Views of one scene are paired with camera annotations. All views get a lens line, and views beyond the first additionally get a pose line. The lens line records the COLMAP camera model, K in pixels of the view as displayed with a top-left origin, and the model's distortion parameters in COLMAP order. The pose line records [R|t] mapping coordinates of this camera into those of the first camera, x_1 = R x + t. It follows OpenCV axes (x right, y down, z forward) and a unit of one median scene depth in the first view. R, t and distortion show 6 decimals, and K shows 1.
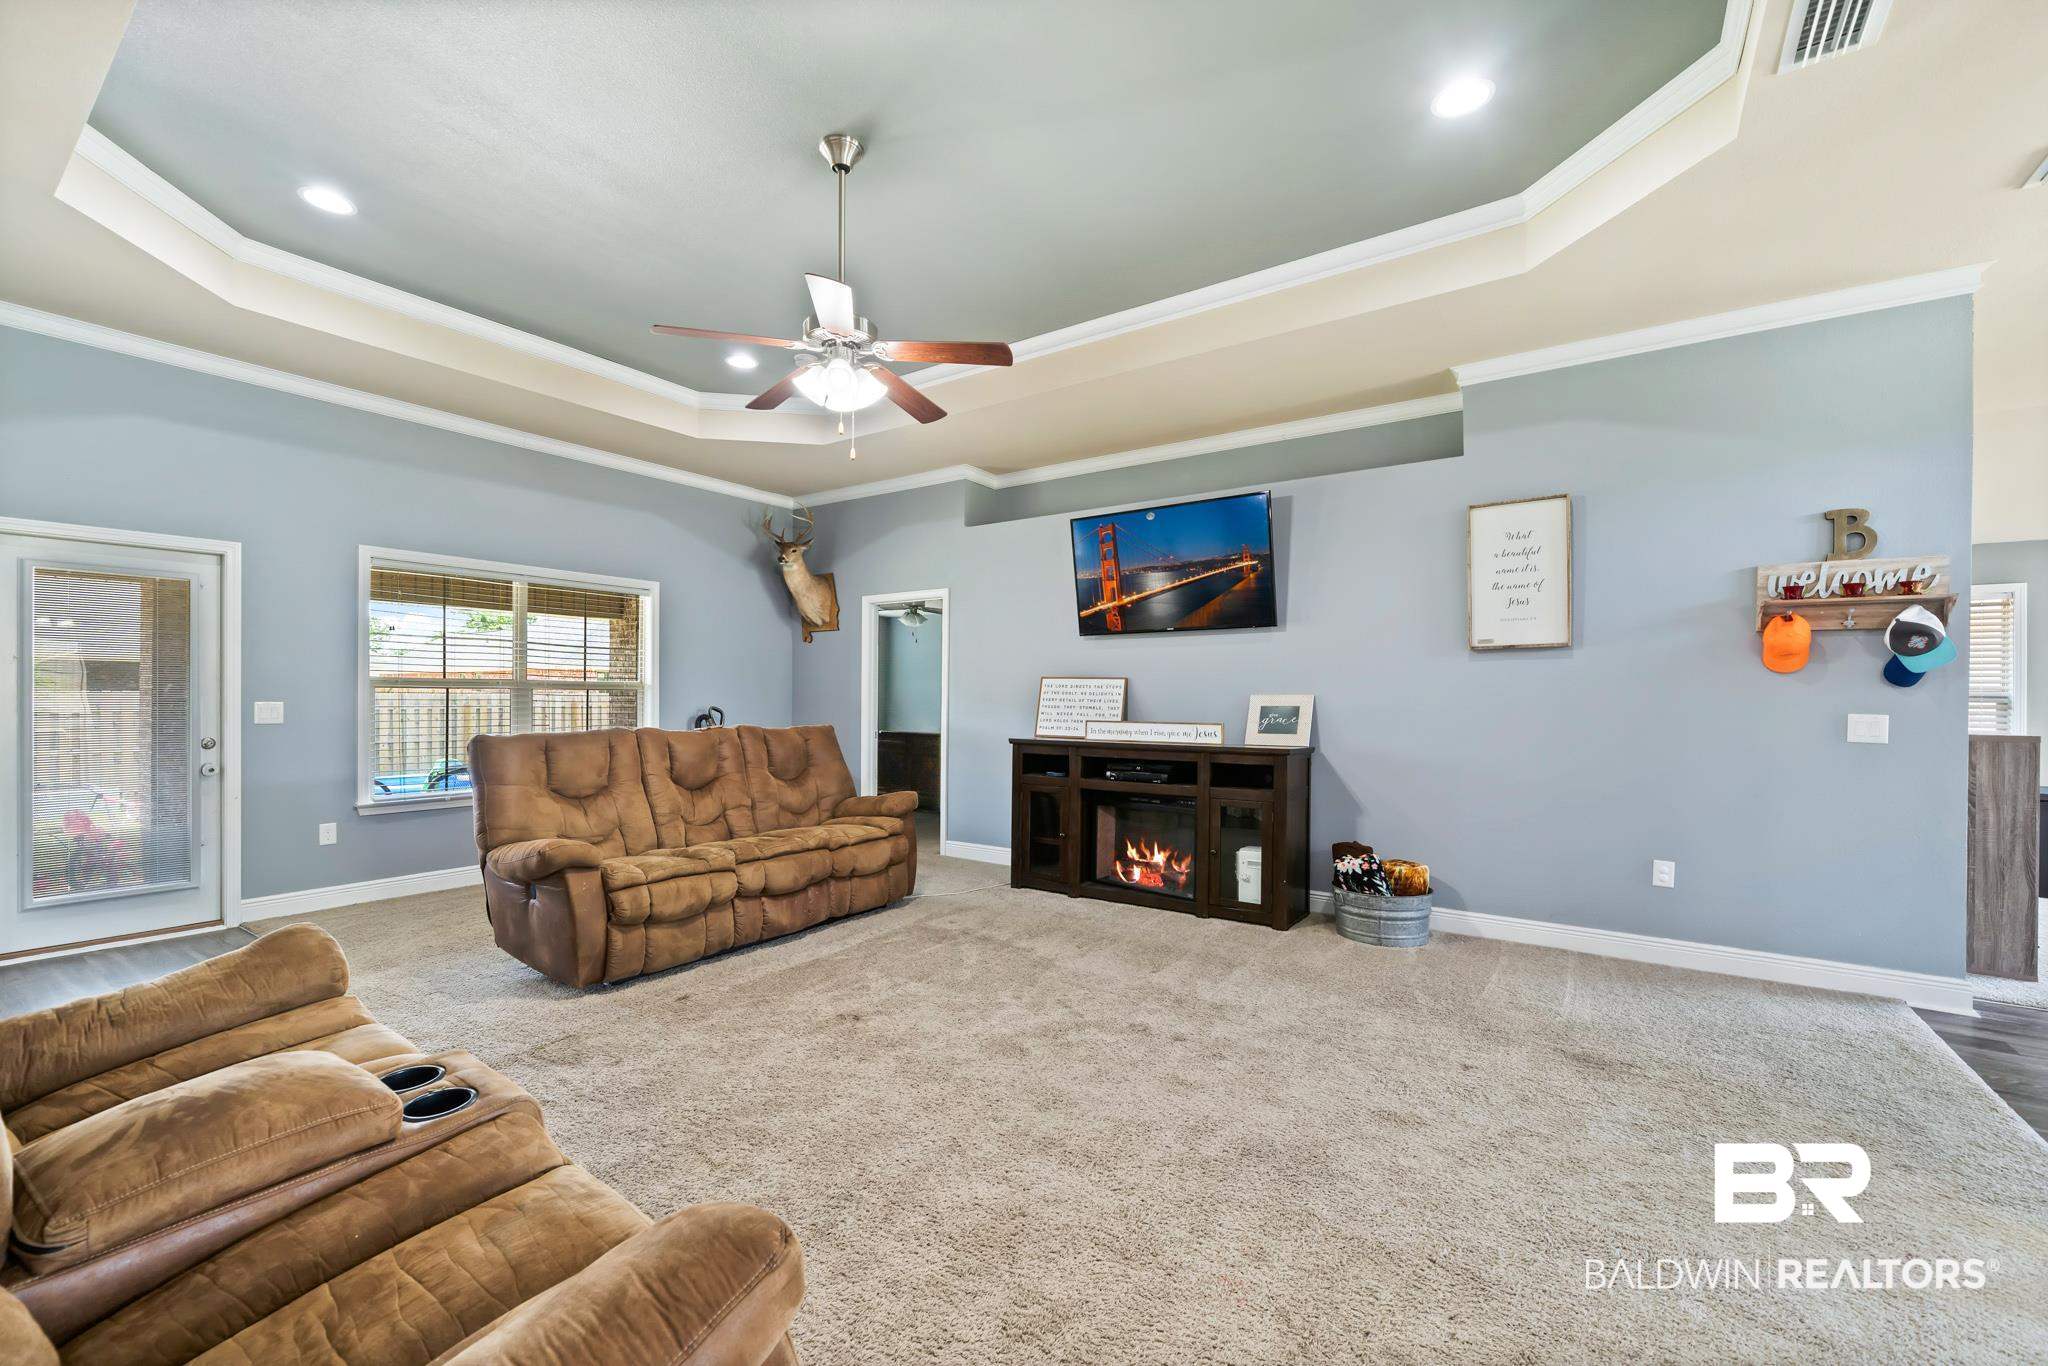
lens RADIAL K [[822.9, 0, 1028.3], [0, 822.9, 698.6], [0, 0, 1]] dist [-0.000637, -0.000606]
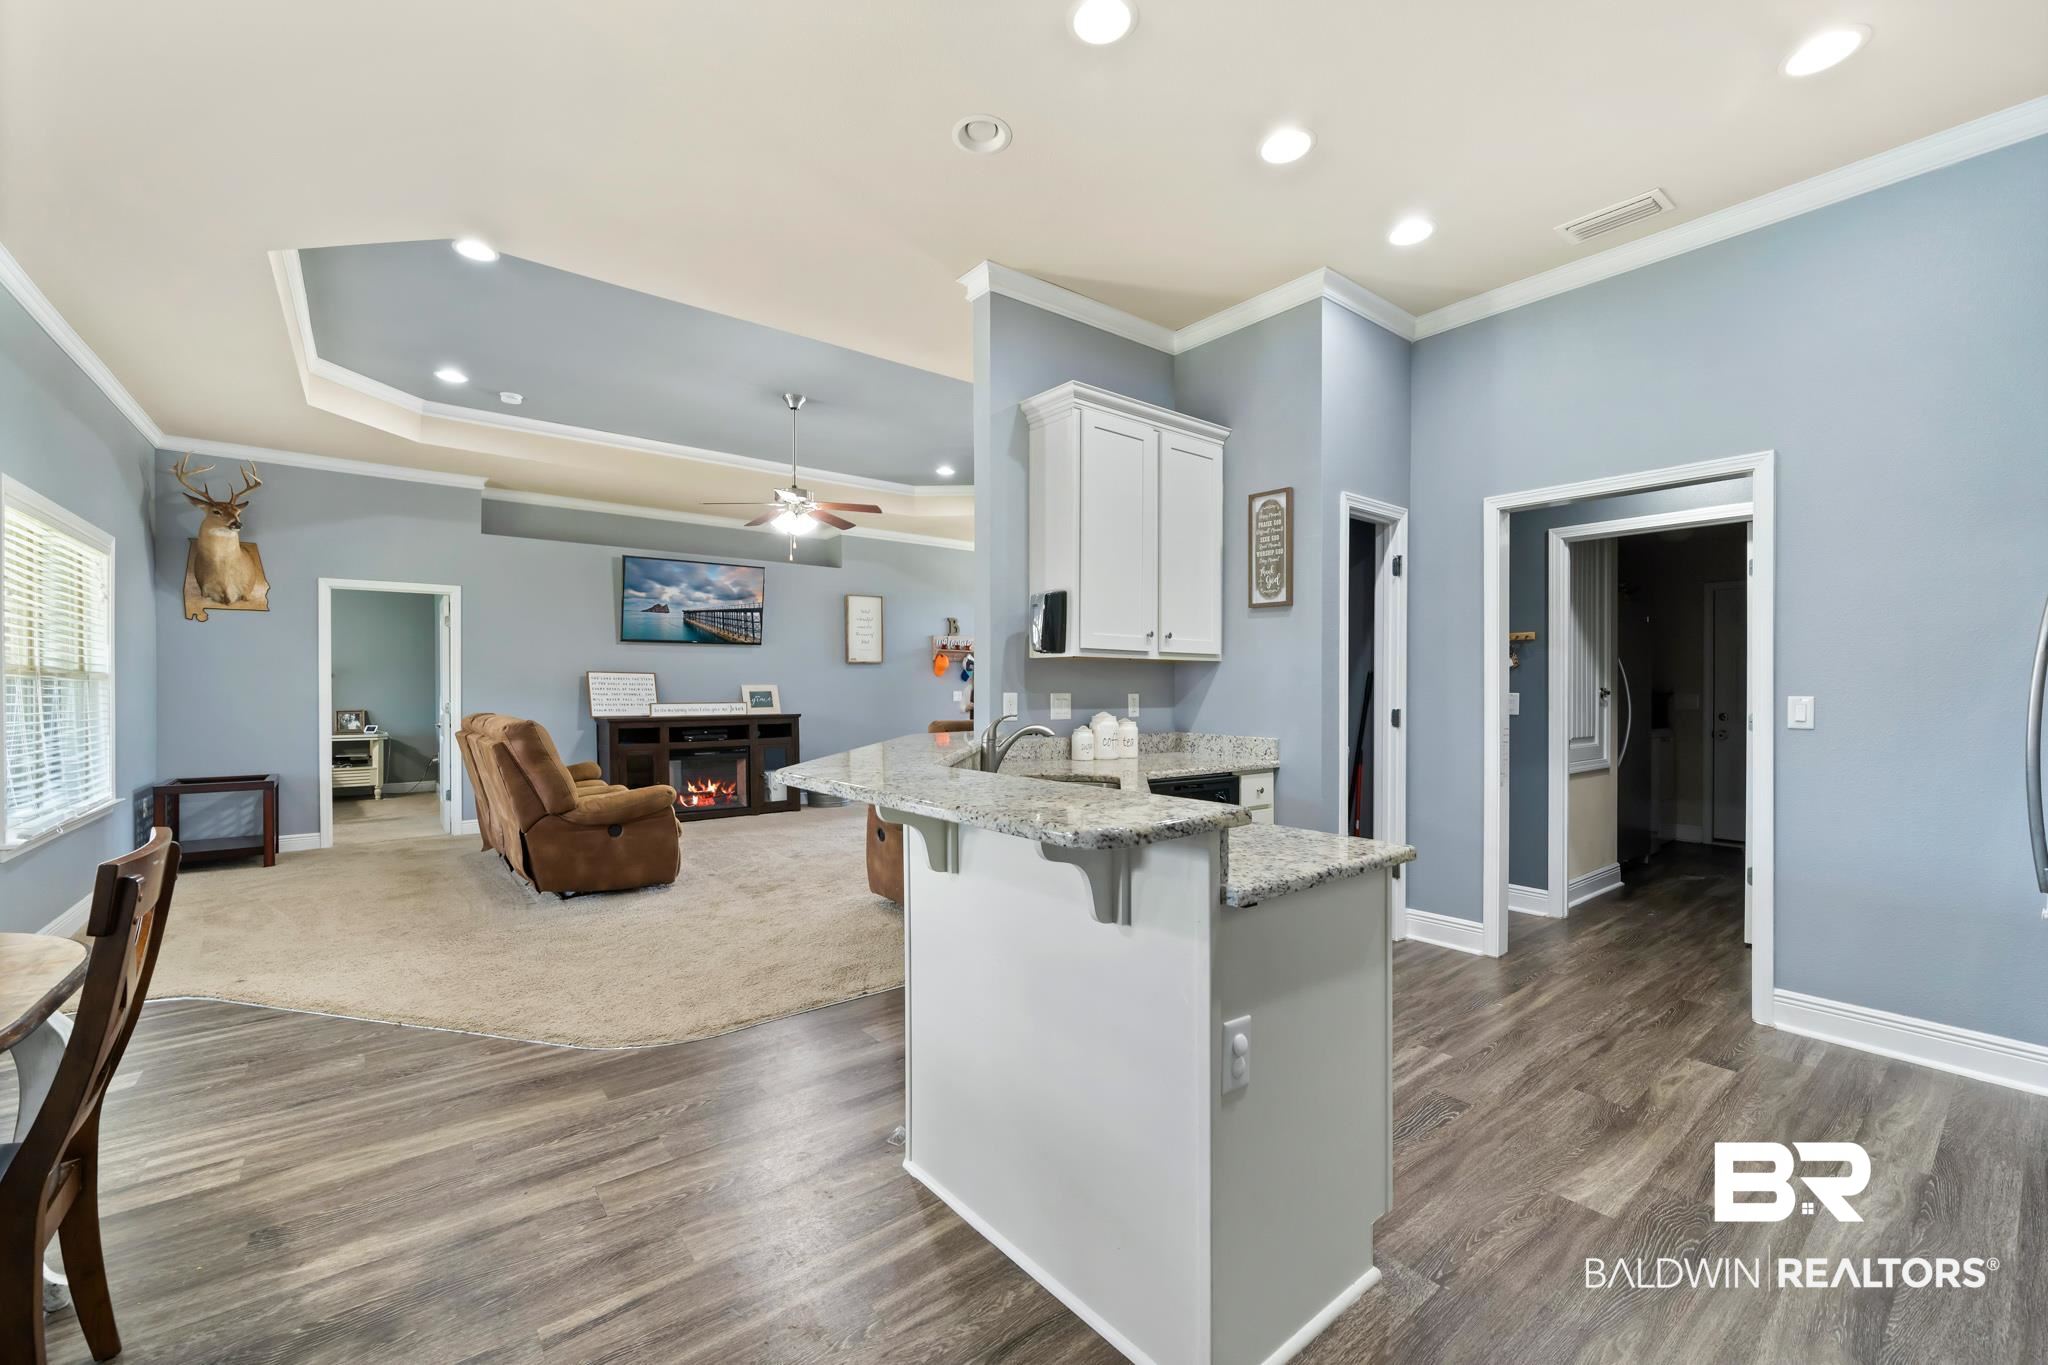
lens RADIAL K [[815.2, 0, 1024.0], [0, 815.2, 682.5], [0, 0, 1]] dist [0.001716, -0.000200]
pose [[0.288685, 0.001275, 0.957423, -1.331423], [0.004834, 0.999984, -0.002789, -0.002155], [-0.957412, 0.005433, 0.288674, -0.023158]]
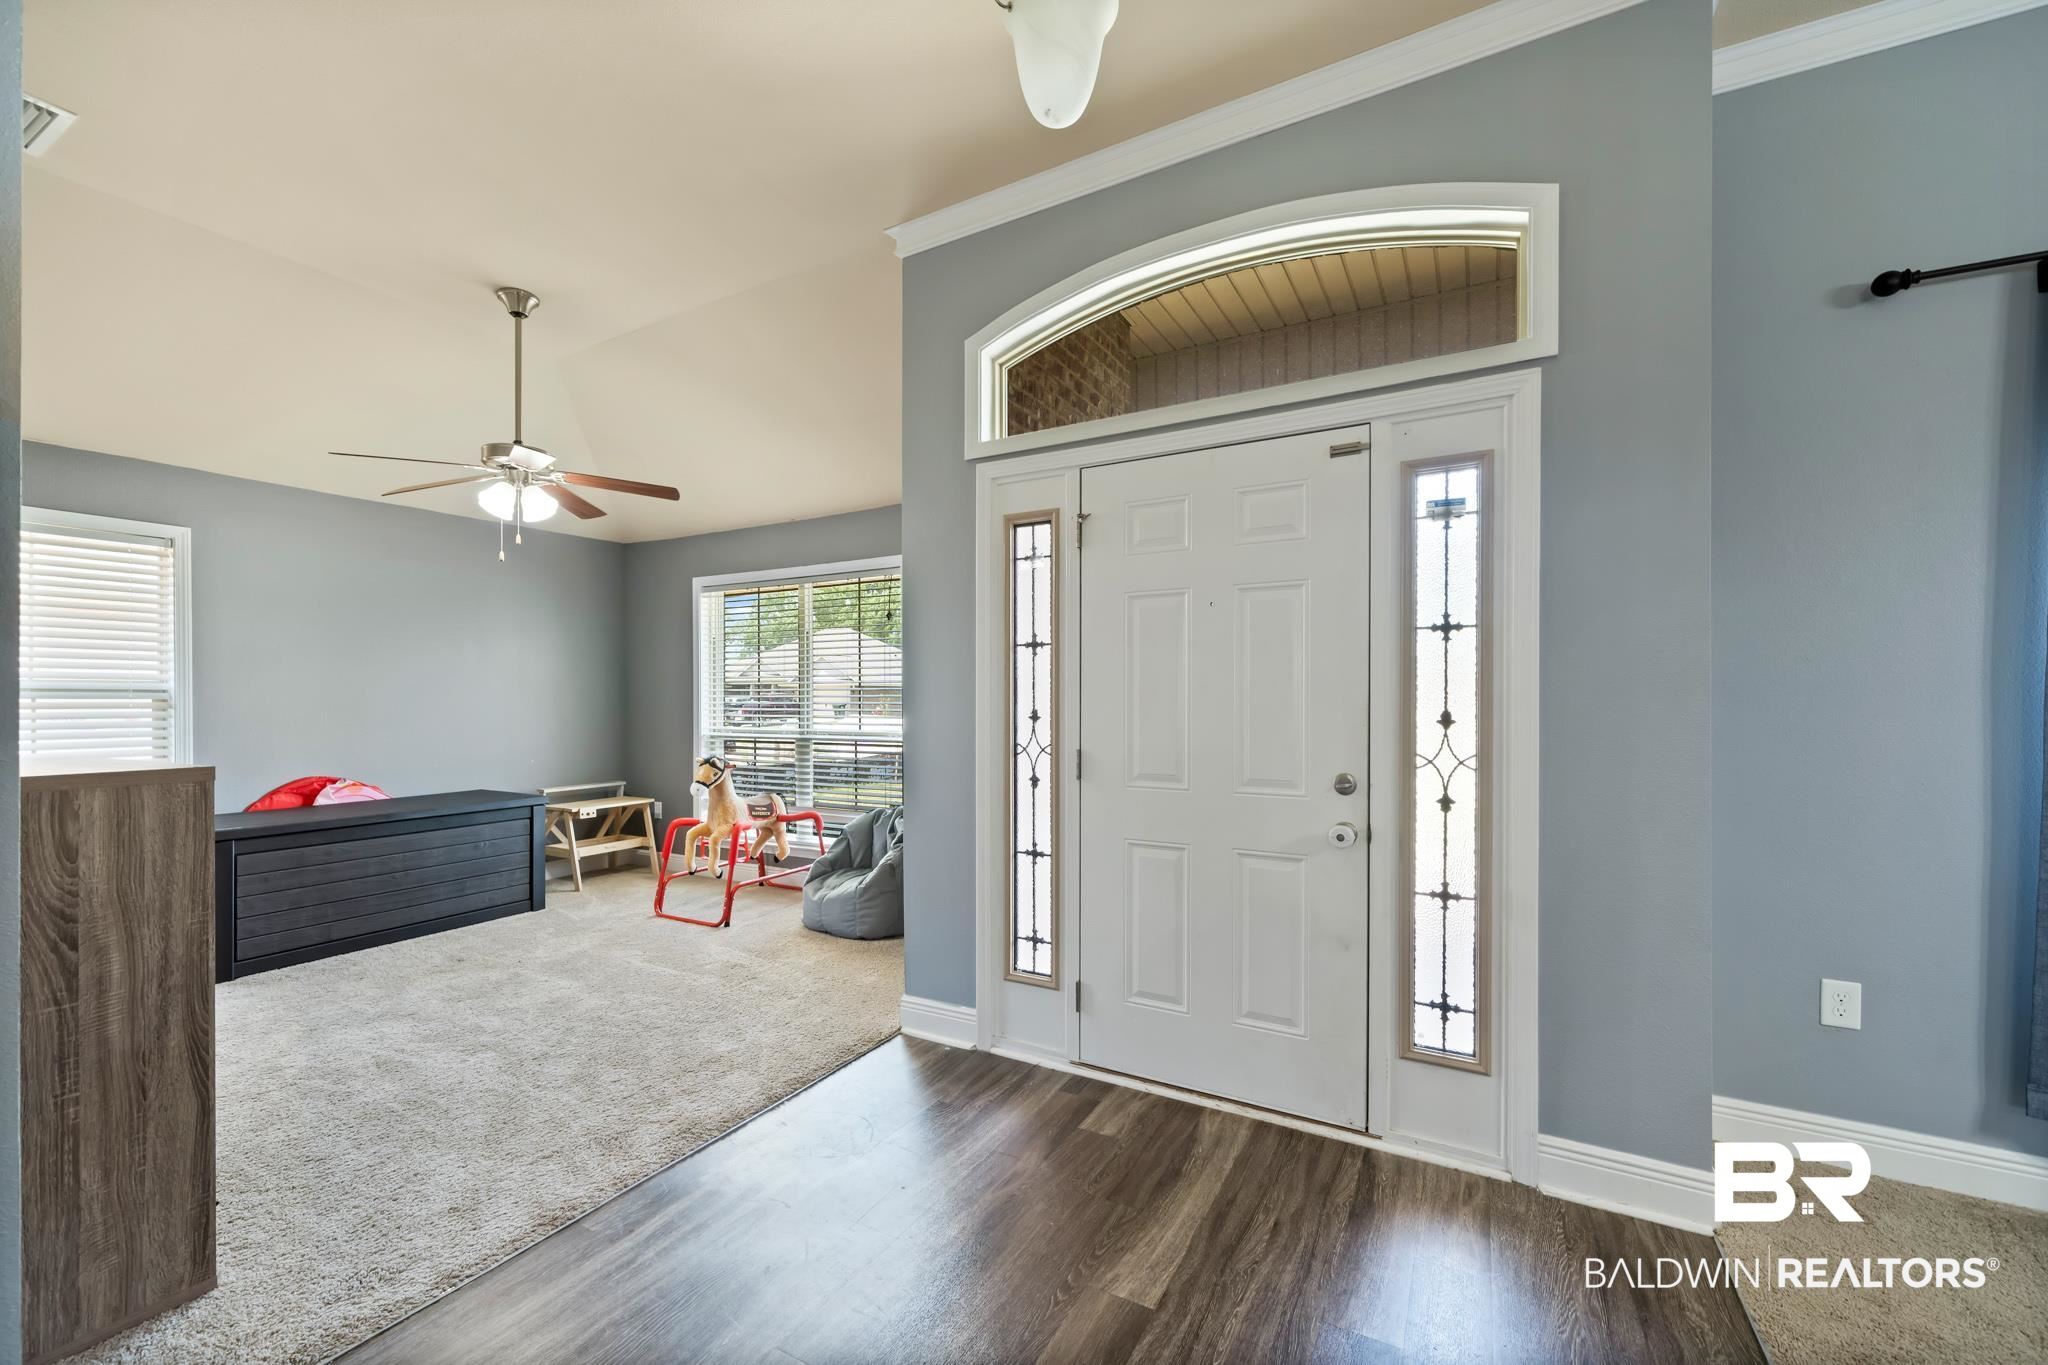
lens RADIAL K [[822.9, 0, 1028.3], [0, 822.9, 698.1], [0, 0, 1]] dist [-0.000637, -0.000606]
pose [[-0.108024, -0.004120, 0.994140, 0.646017], [0.005414, 0.999974, 0.004732, 0.005979], [-0.994134, 0.005893, -0.107999, 0.531012]]
